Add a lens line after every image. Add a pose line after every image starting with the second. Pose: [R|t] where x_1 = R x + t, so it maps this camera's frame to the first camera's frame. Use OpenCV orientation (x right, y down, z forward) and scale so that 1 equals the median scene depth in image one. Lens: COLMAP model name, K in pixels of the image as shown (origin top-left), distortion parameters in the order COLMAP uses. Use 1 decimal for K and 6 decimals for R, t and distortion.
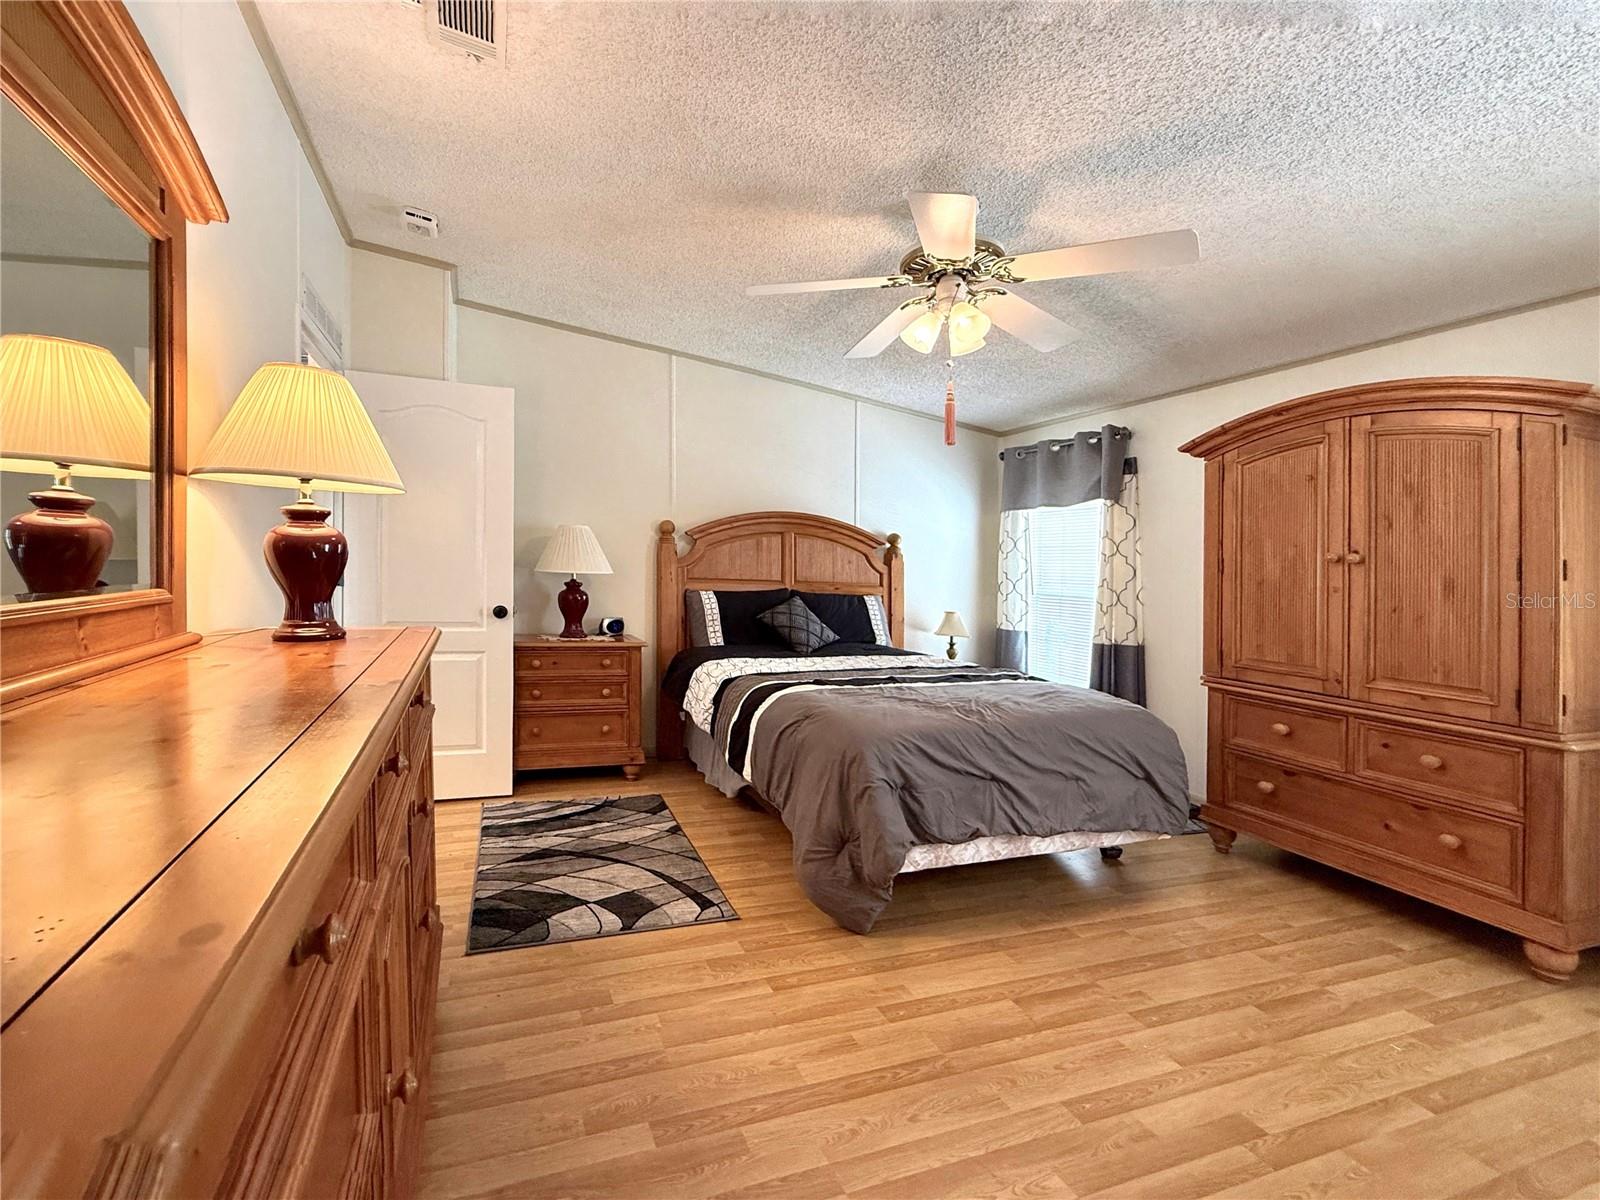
lens RADIAL K [[604.8, 0, 794.4], [0, 604.8, 570.8], [0, 0, 1]] dist [0.000350, -0.000016]
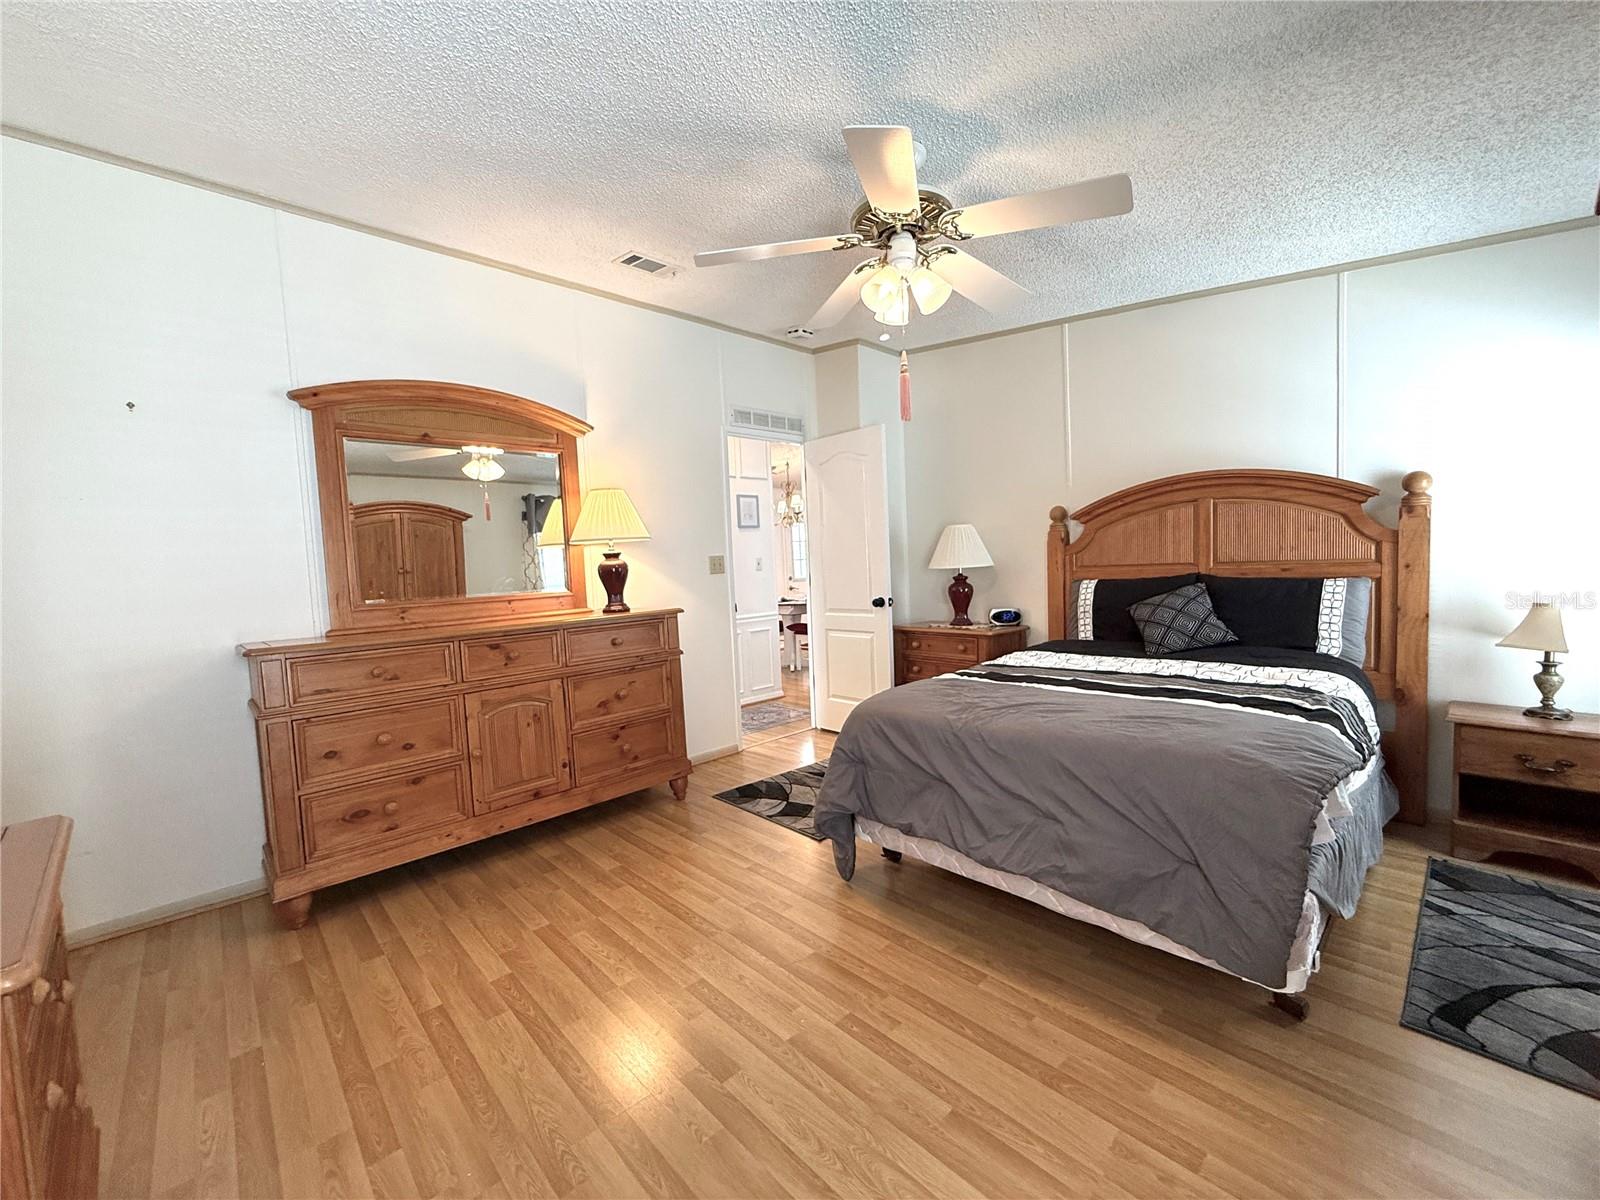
lens RADIAL K [[644.5, 0, 800.0], [0, 644.5, 600.0], [0, 0, 1]] dist [0.001247, 0.000226]
pose [[0.440173, -0.004000, -0.897904, 0.952283], [0.055050, 0.998229, 0.022540, 0.032776], [0.896224, -0.059351, 0.439614, 0.342239]]
